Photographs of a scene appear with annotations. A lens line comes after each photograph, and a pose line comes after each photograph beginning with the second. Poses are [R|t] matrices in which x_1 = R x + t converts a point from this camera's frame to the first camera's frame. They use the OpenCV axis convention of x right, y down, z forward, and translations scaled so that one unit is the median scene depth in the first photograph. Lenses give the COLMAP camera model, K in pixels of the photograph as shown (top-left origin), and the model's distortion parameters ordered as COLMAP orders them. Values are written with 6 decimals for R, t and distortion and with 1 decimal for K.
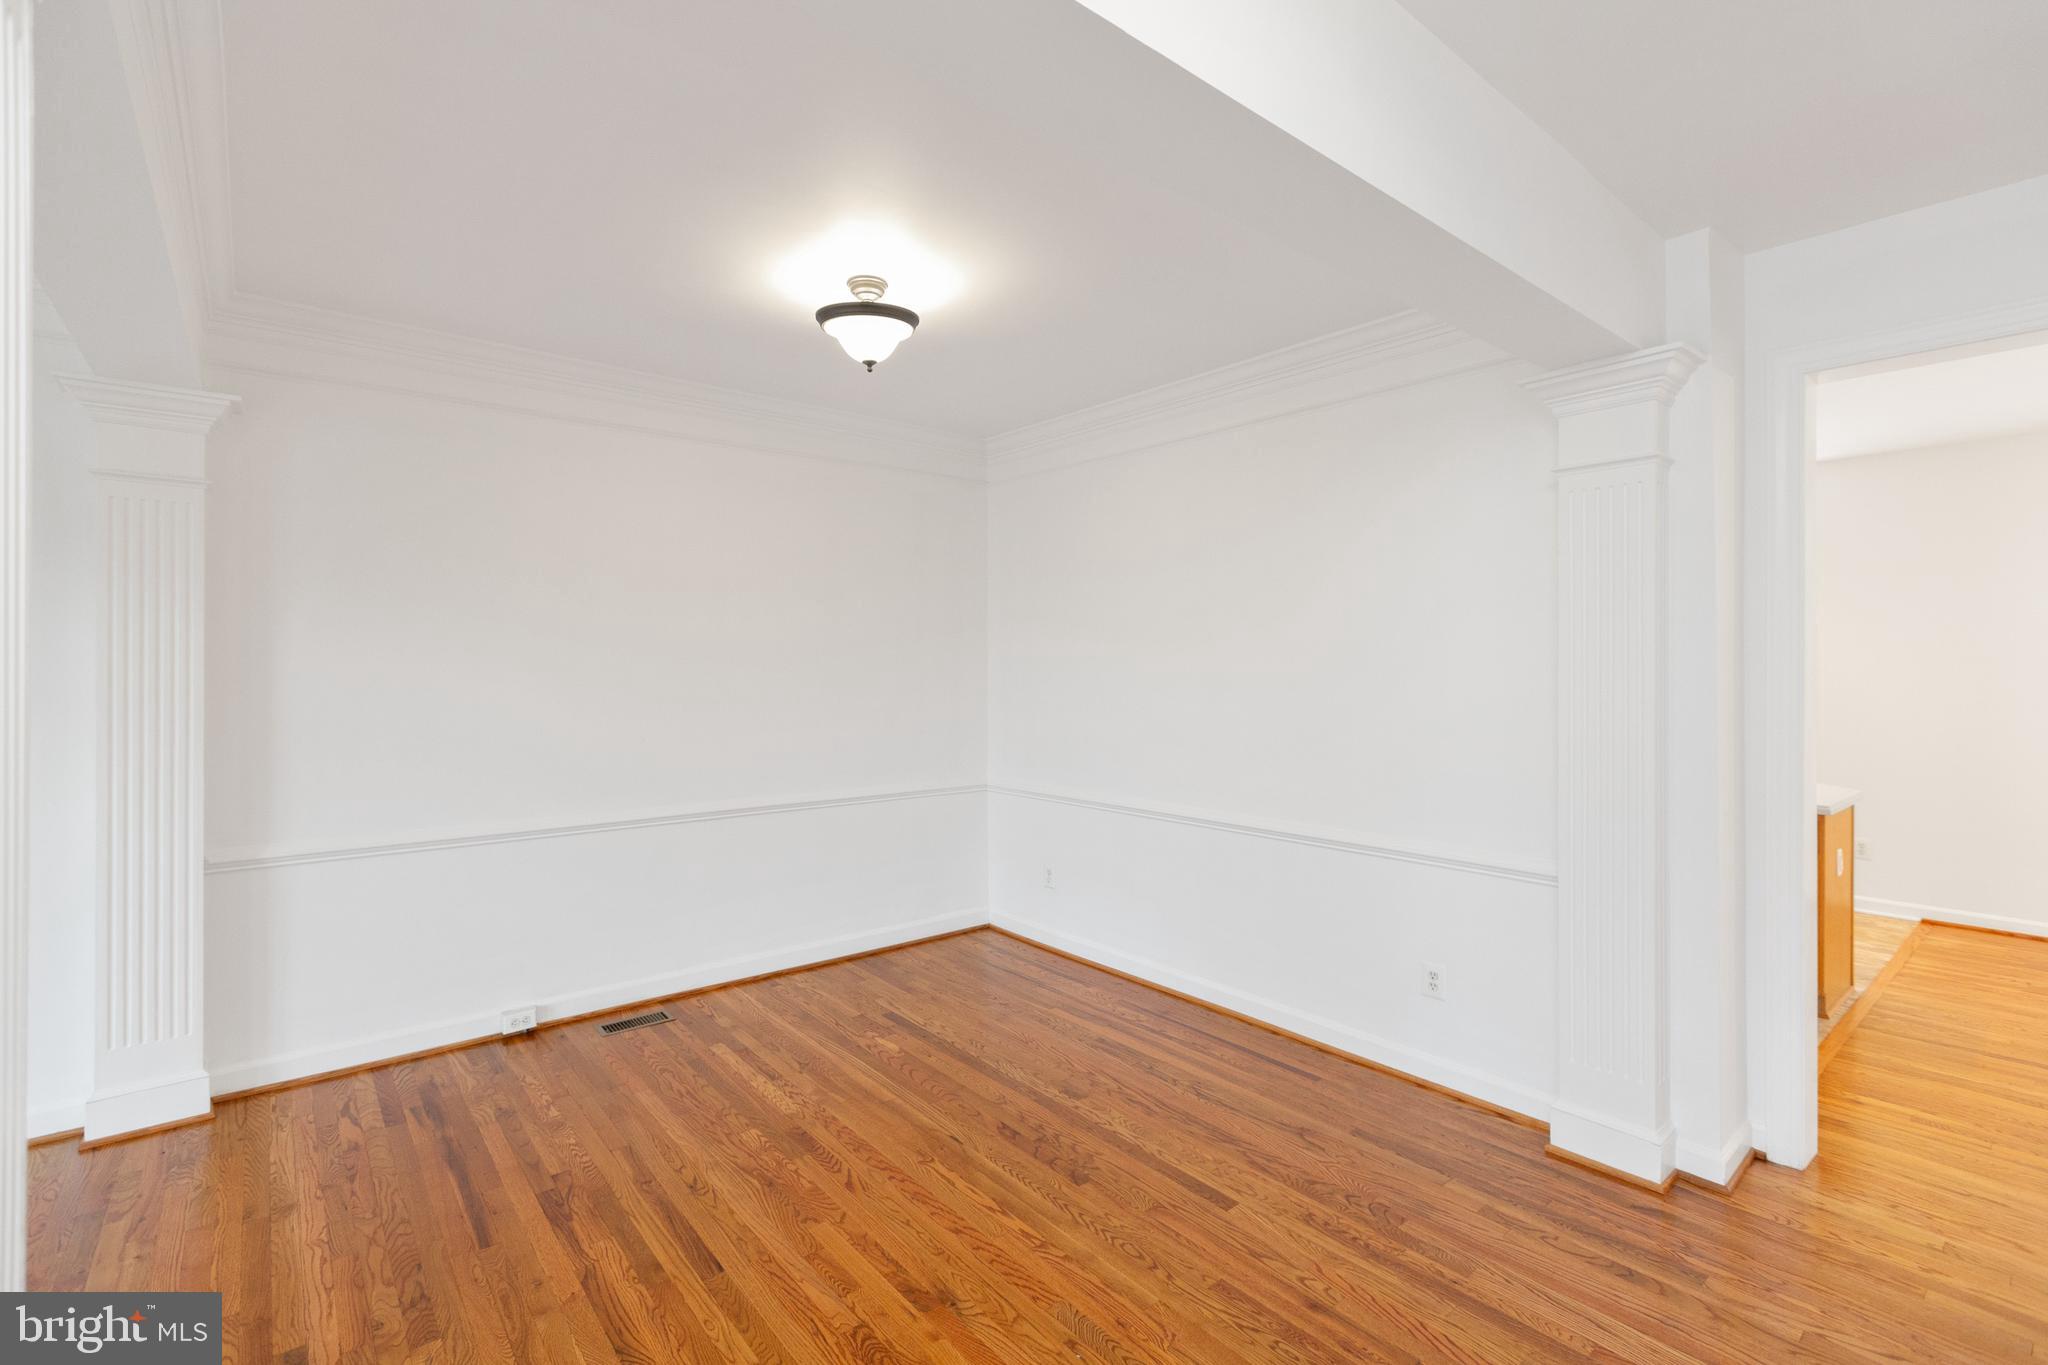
lens RADIAL K [[921.2, 0, 1015.1], [0, 921.2, 670.0], [0, 0, 1]] dist [0.000180, -0.000239]
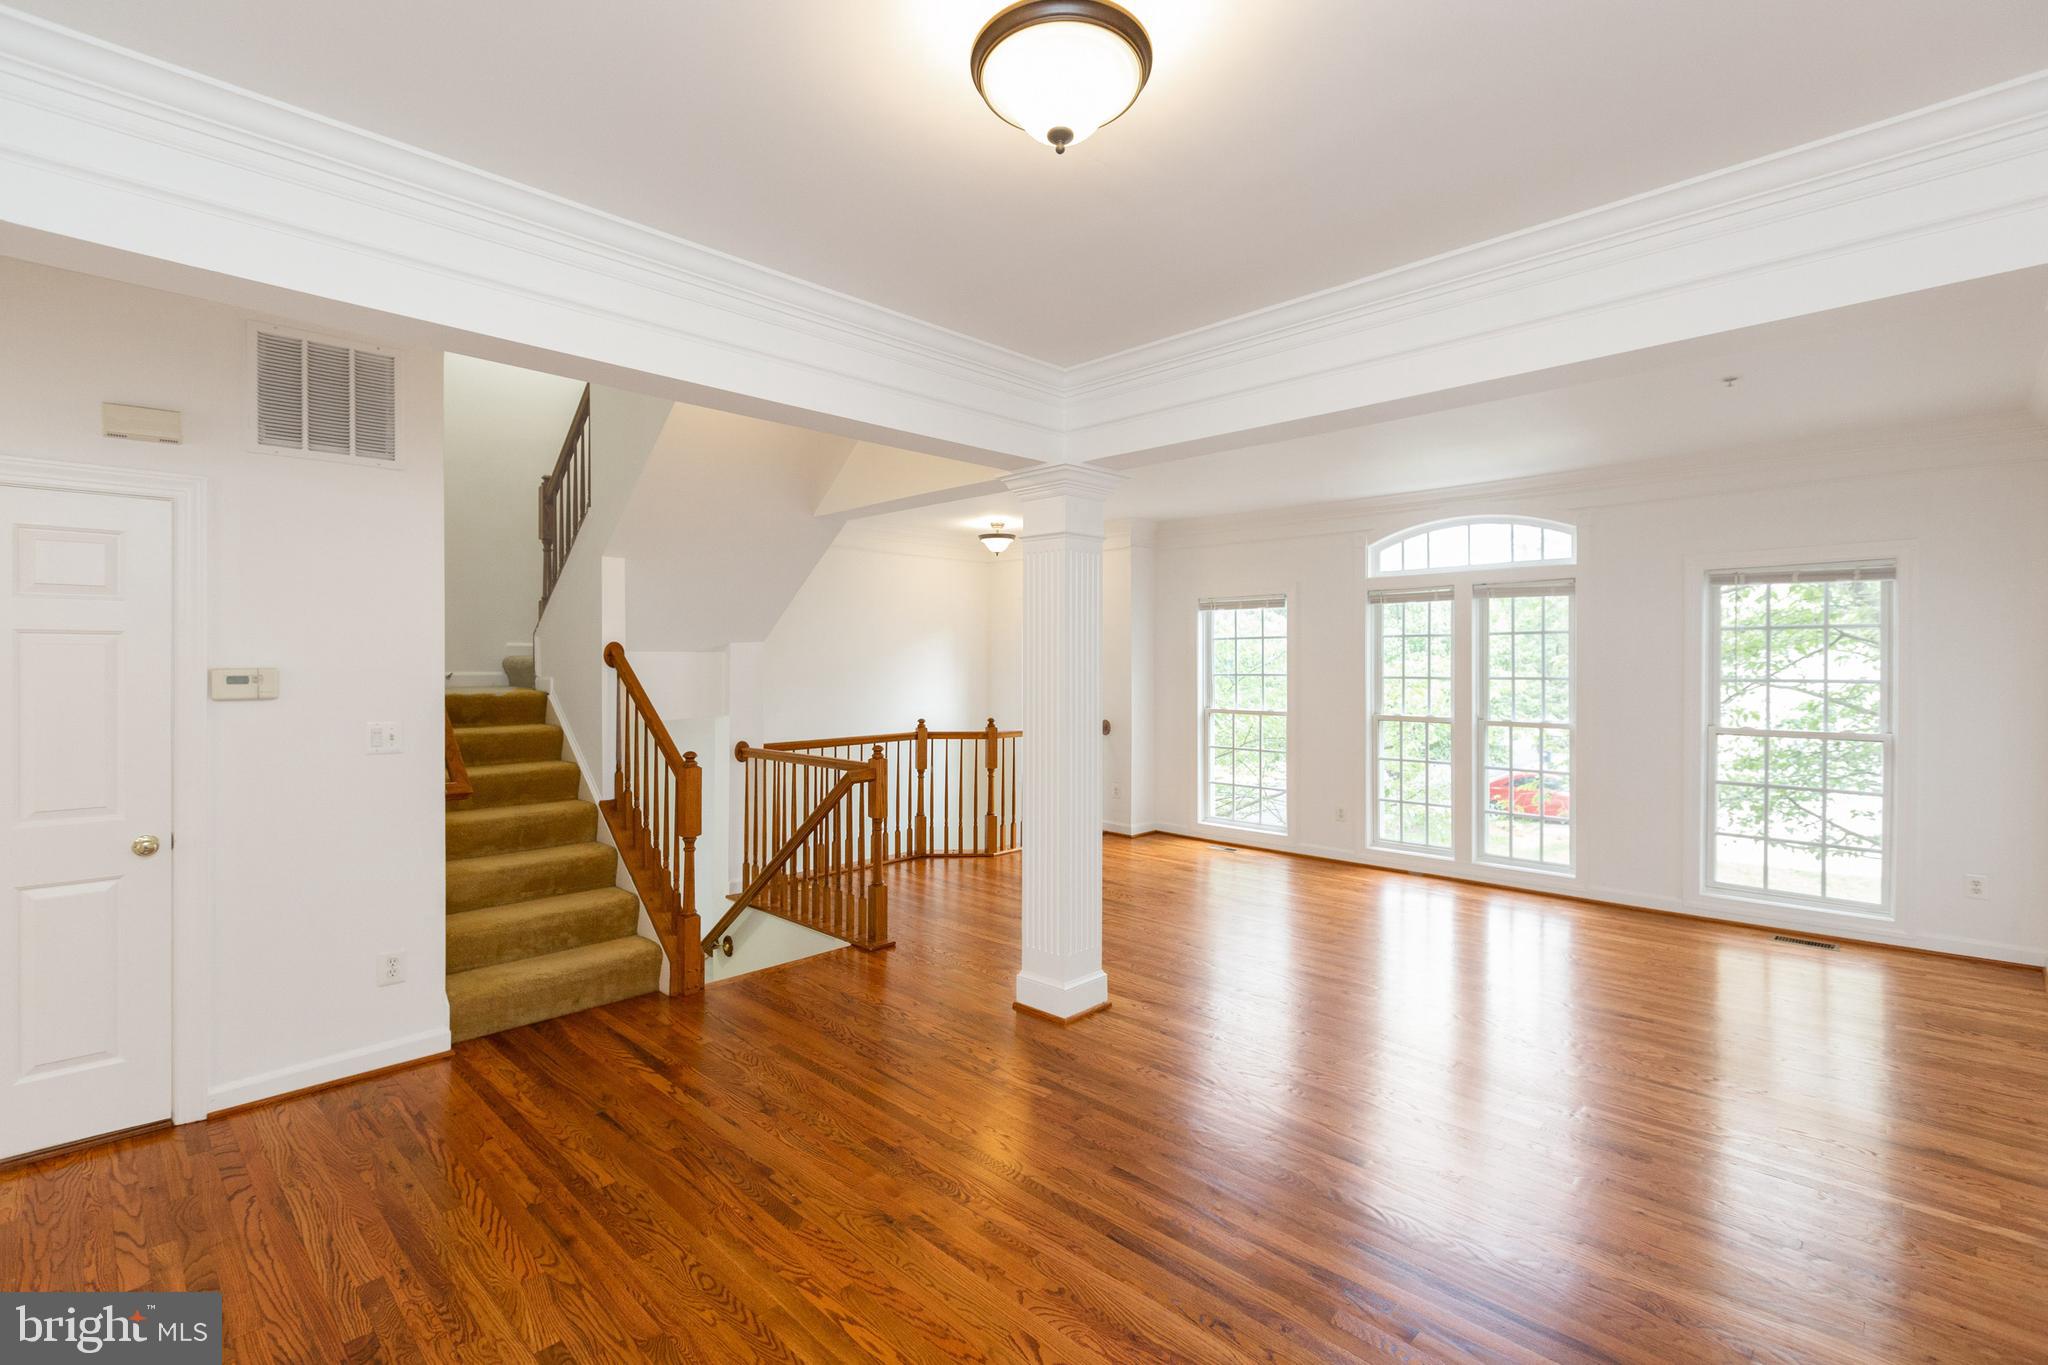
lens RADIAL K [[921.2, 0, 1015.1], [0, 921.2, 670.0], [0, 0, 1]] dist [0.000180, -0.000239]
pose [[-0.994621, -0.001214, -0.103573, -0.094977], [-0.001639, 0.999991, 0.004013, -0.015339], [0.103568, 0.004161, -0.994614, 2.013079]]
